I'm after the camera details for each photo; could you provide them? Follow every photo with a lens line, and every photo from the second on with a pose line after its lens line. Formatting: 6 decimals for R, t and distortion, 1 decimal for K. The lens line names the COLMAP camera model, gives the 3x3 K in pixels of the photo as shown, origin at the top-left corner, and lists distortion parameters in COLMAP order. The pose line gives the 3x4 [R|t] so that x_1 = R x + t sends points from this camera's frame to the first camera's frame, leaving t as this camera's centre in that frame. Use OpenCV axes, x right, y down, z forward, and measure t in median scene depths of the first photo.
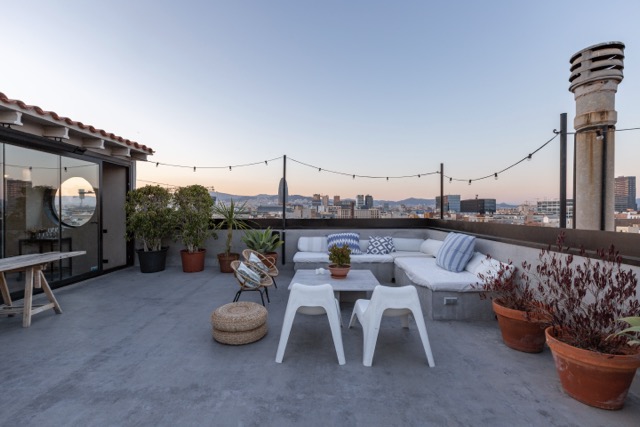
lens RADIAL K [[284.3, 0, 317.8], [0, 284.3, 213.5], [0, 0, 1]] dist [0.003570, 0.001482]
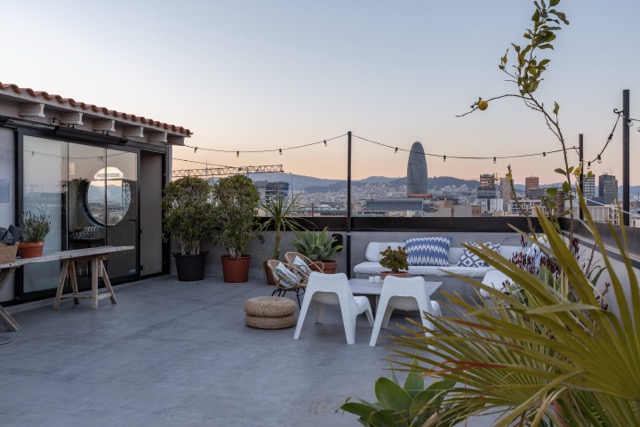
lens RADIAL K [[582.2, 0, 320.2], [0, 582.2, 214.1], [0, 0, 1]] dist [-0.005114, 0.000000]
pose [[0.957714, 0.001184, -0.287718, 0.272016], [-0.001619, 0.999998, -0.001271, 0.013651], [0.287716, 0.001683, 0.957714, -0.521501]]
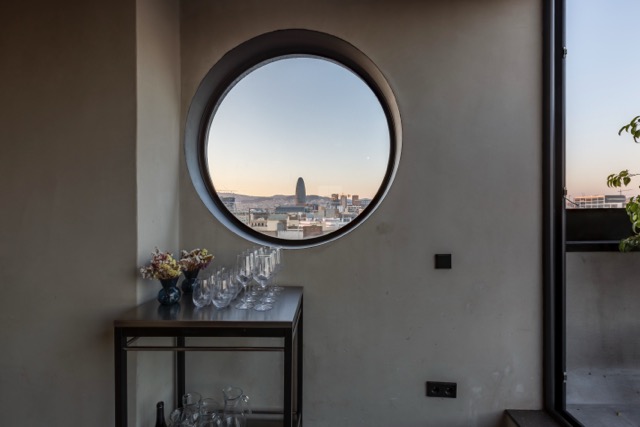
lens RADIAL K [[284.3, 0, 320.0], [0, 284.3, 212.7], [0, 0, 1]] dist [0.003570, 0.001482]
pose [[0.999507, -0.010188, -0.029710, -0.828313], [0.010033, 0.999935, -0.005350, 0.028191], [0.029762, 0.005049, 0.999544, 0.756333]]
